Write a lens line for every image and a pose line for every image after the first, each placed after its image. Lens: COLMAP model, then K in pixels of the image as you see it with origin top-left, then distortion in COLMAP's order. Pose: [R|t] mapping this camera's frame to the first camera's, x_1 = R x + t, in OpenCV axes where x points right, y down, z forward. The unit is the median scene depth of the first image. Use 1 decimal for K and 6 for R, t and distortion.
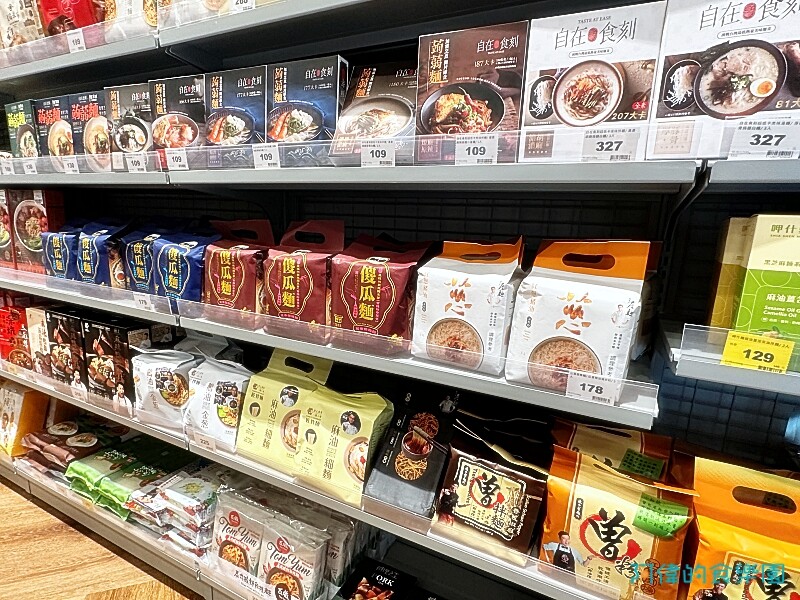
lens RADIAL K [[437.2, 0, 397.6], [0, 437.2, 302.9], [0, 0, 1]] dist [0.000486, 0.000507]
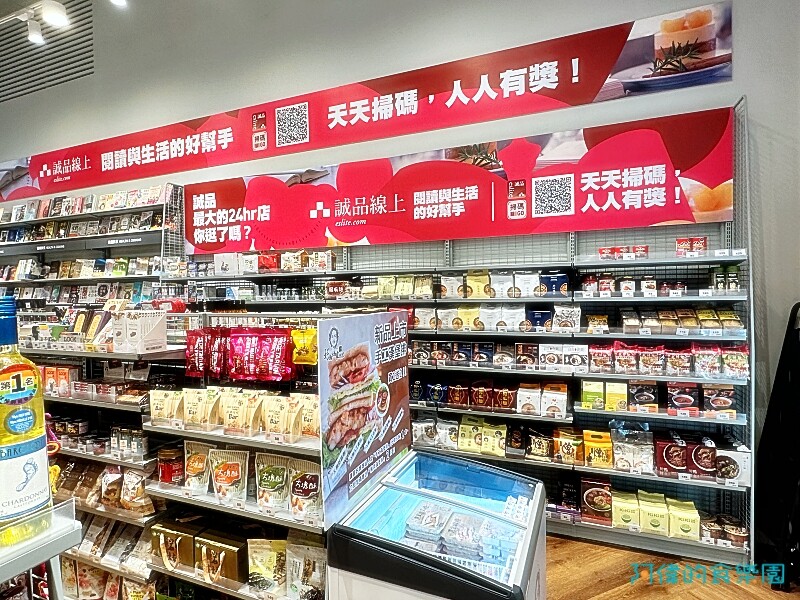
lens RADIAL K [[437.2, 0, 400.3], [0, 437.2, 298.0], [0, 0, 1]] dist [0.000486, 0.000507]
pose [[0.995258, -0.058044, 0.078055, -1.504542], [0.071203, 0.981440, -0.178061, -0.327475], [-0.066270, 0.182774, 0.980919, -3.602526]]
